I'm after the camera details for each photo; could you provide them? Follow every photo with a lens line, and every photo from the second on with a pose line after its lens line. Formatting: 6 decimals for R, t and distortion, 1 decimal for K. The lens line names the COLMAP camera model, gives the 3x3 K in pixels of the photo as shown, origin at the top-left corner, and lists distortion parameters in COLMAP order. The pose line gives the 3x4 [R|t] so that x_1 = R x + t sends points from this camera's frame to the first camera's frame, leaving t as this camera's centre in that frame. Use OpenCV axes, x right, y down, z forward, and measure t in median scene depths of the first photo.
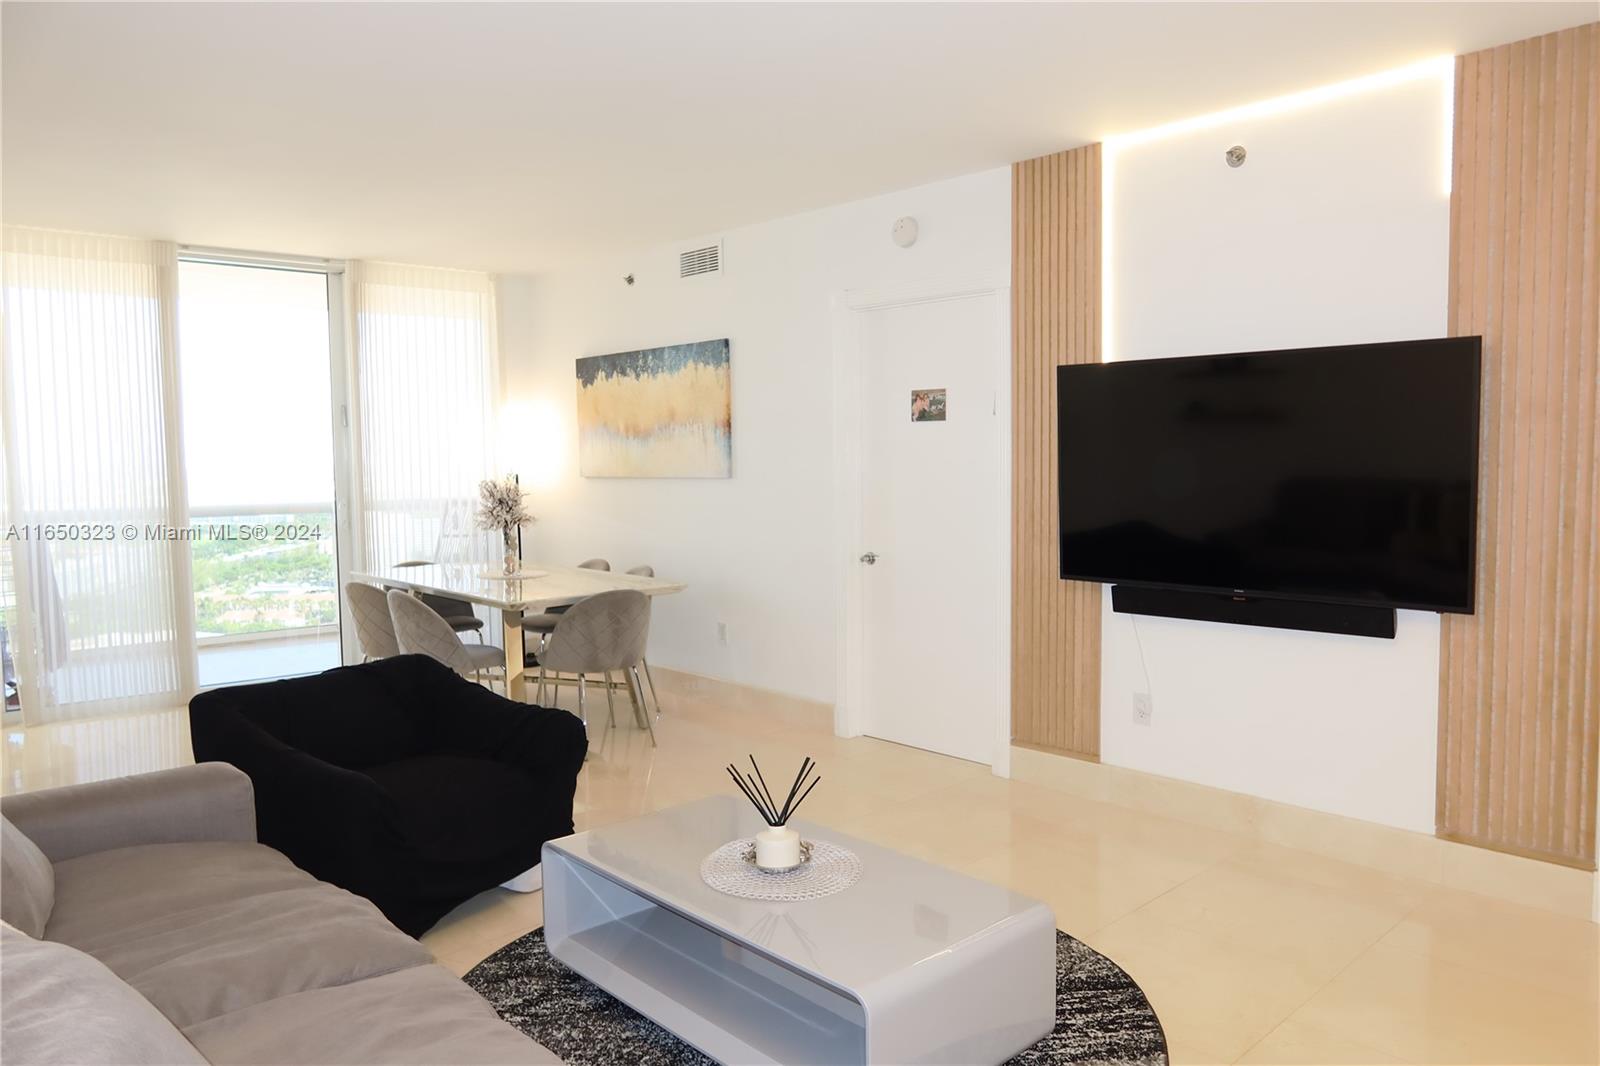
lens RADIAL K [[1088.9, 0, 801.4], [0, 1088.9, 530.6], [0, 0, 1]] dist [-0.028380, 0.001264]
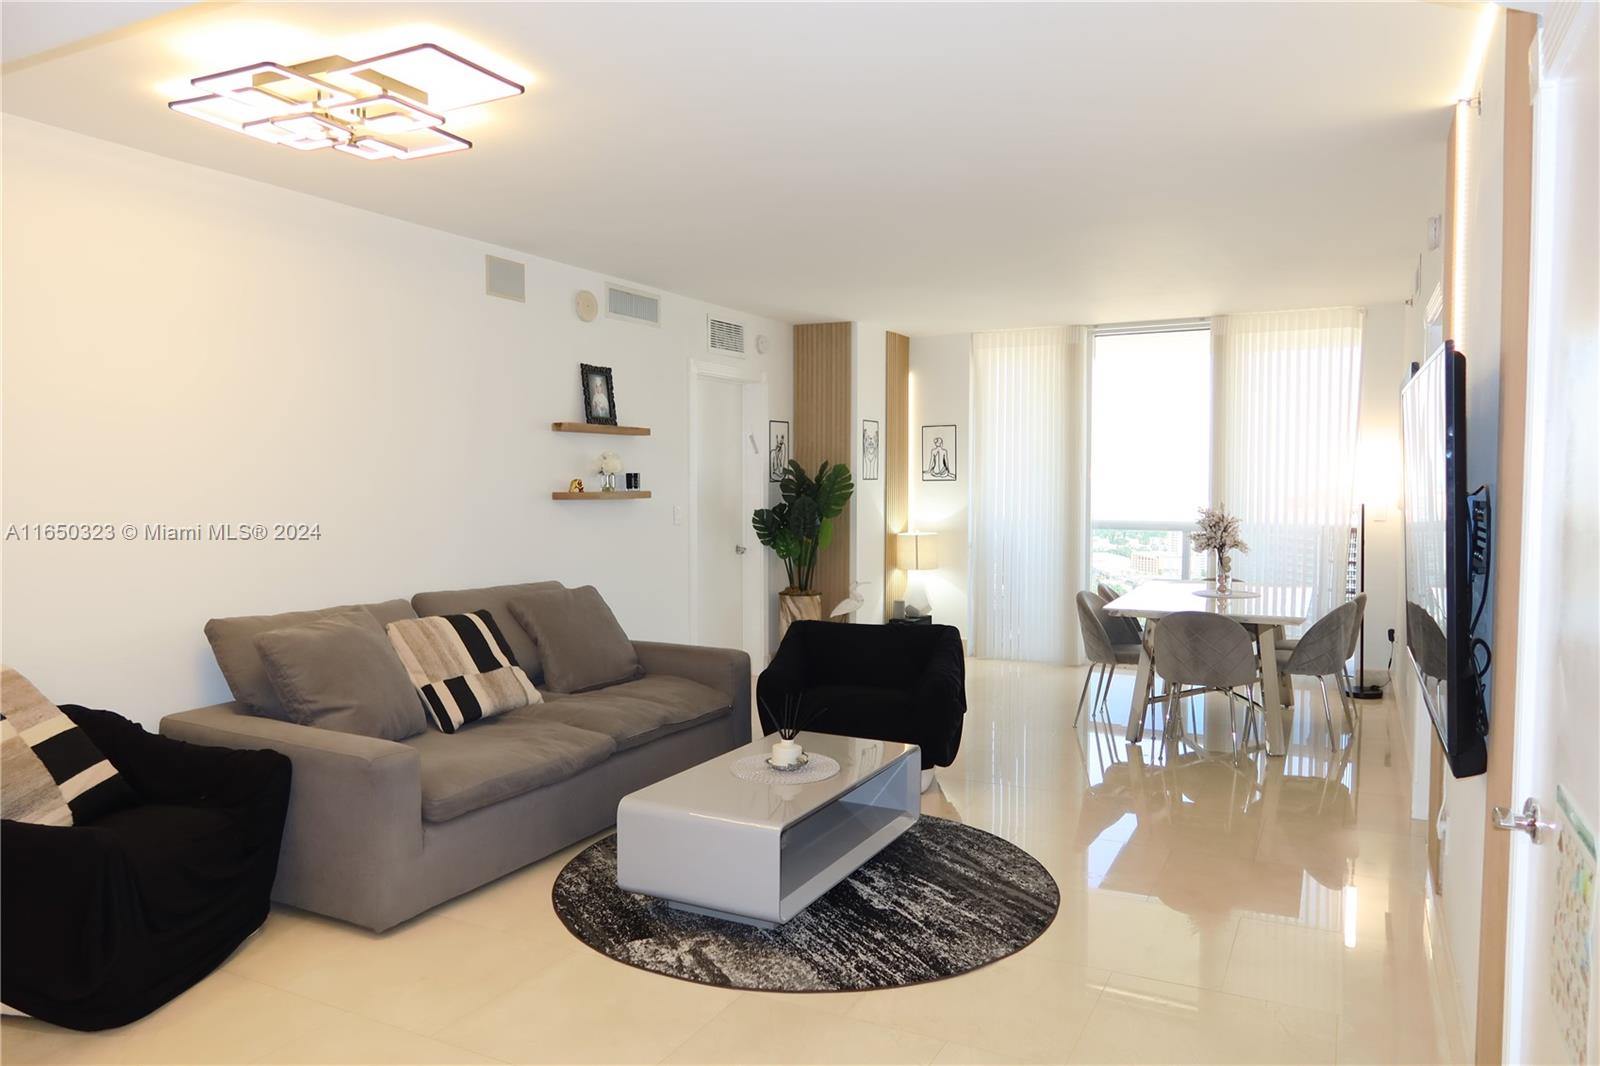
lens RADIAL K [[1088.9, 0, 800.2], [0, 1088.9, 532.2], [0, 0, 1]] dist [-0.028380, 0.001264]
pose [[0.335292, 0.049407, -0.940818, 0.629500], [-0.063725, 0.997526, 0.029675, -0.027187], [0.939957, 0.050004, 0.337611, 0.227607]]
